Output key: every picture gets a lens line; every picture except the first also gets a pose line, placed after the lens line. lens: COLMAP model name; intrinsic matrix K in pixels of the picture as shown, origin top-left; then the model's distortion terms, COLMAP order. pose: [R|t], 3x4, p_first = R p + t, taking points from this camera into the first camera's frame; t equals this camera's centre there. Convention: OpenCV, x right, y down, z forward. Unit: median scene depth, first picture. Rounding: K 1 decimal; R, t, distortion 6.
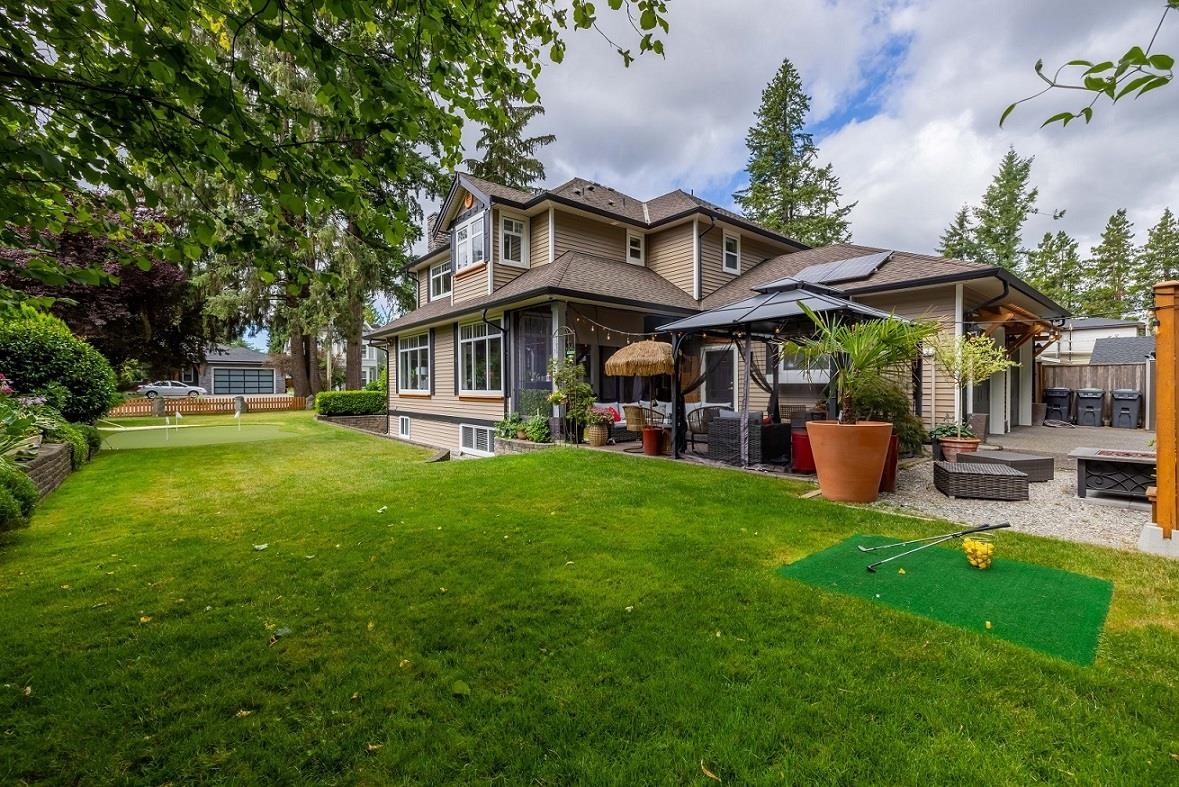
lens RADIAL K [[510.0, 0, 584.7], [0, 510.0, 391.3], [0, 0, 1]] dist [0.000028, -0.000950]
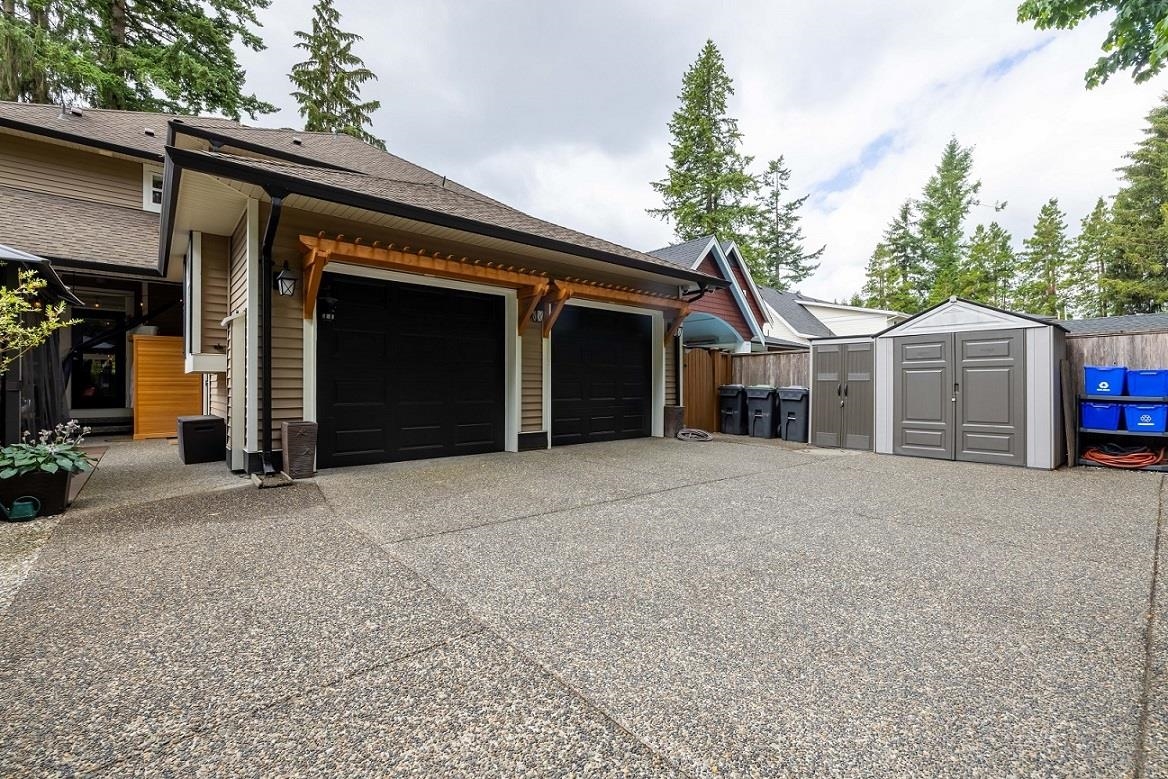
lens RADIAL K [[505.3, 0, 589.4], [0, 505.3, 391.7], [0, 0, 1]] dist [0.000028, -0.000950]
pose [[0.999974, 0.003316, 0.006343, 0.168585], [-0.003328, 0.999993, 0.001917, 0.000552], [-0.006337, -0.001938, 0.999978, 0.063896]]
